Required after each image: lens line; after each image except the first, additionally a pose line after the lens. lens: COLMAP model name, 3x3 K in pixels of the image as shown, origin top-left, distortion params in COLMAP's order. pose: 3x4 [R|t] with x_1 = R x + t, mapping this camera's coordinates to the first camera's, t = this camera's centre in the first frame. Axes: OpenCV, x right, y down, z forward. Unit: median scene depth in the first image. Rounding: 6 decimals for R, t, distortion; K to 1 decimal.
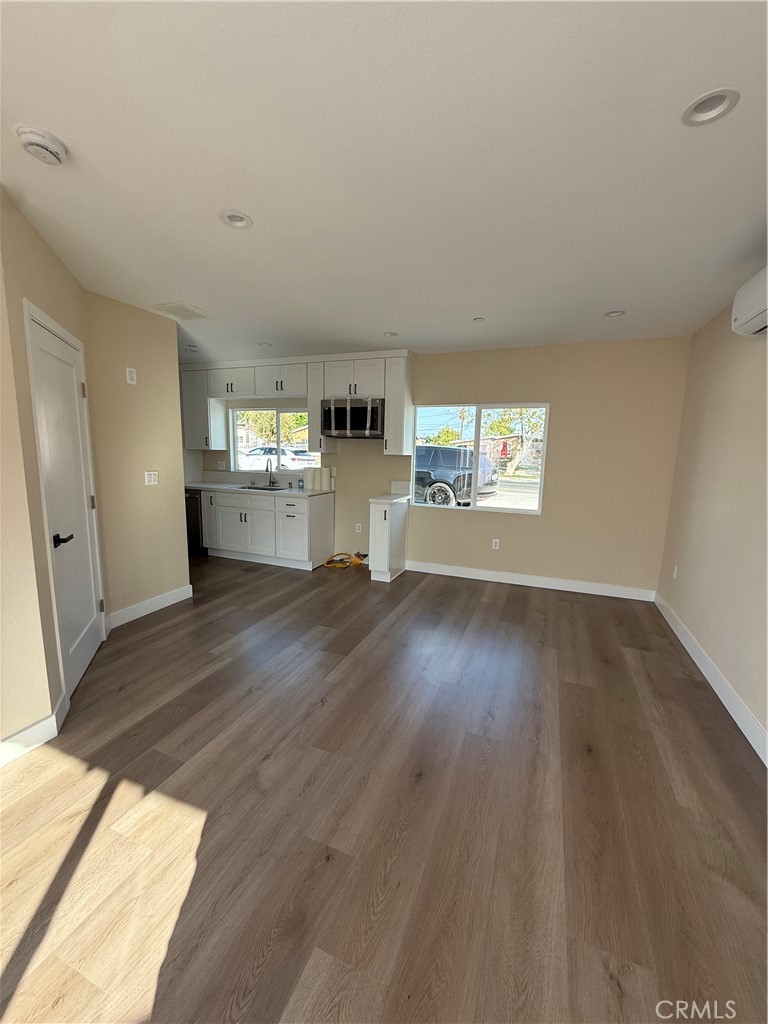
lens RADIAL K [[409.1, 0, 381.2], [0, 409.1, 507.5], [0, 0, 1]] dist [-0.001844, -0.000112]
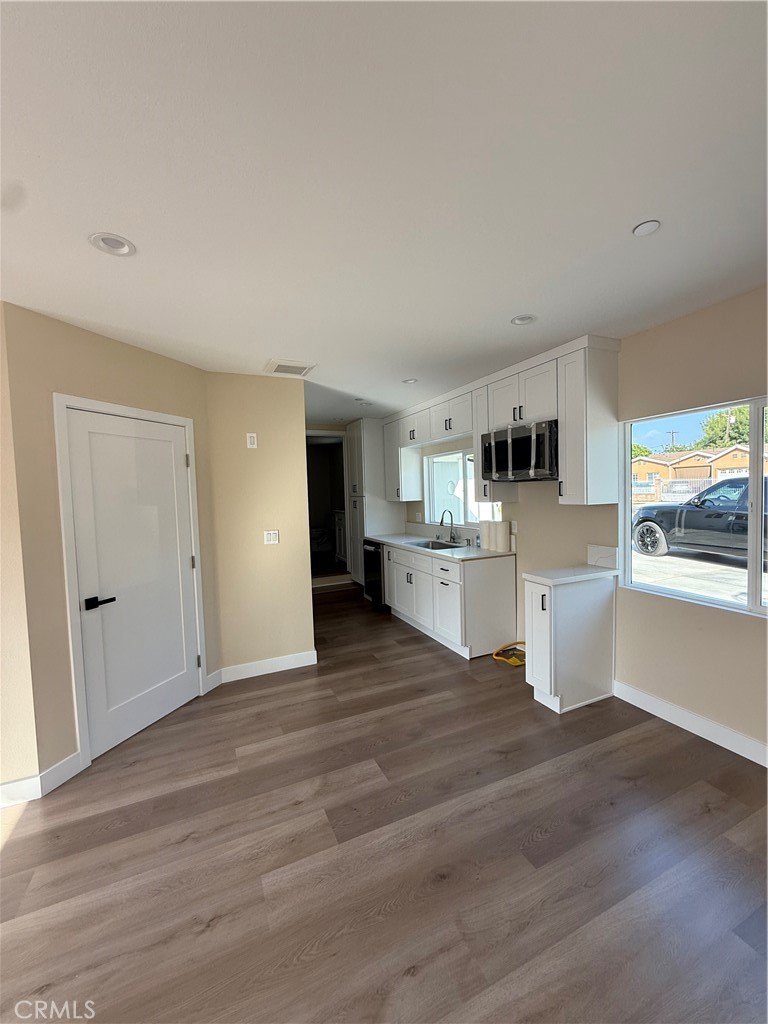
lens RADIAL K [[409.1, 0, 365.5], [0, 409.1, 511.0], [0, 0, 1]] dist [-0.001844, -0.000112]
pose [[0.725848, -0.014001, -0.687712, 0.221967], [-0.050579, 0.996000, -0.073661, -0.055197], [0.685993, 0.088250, 0.722237, 0.318721]]
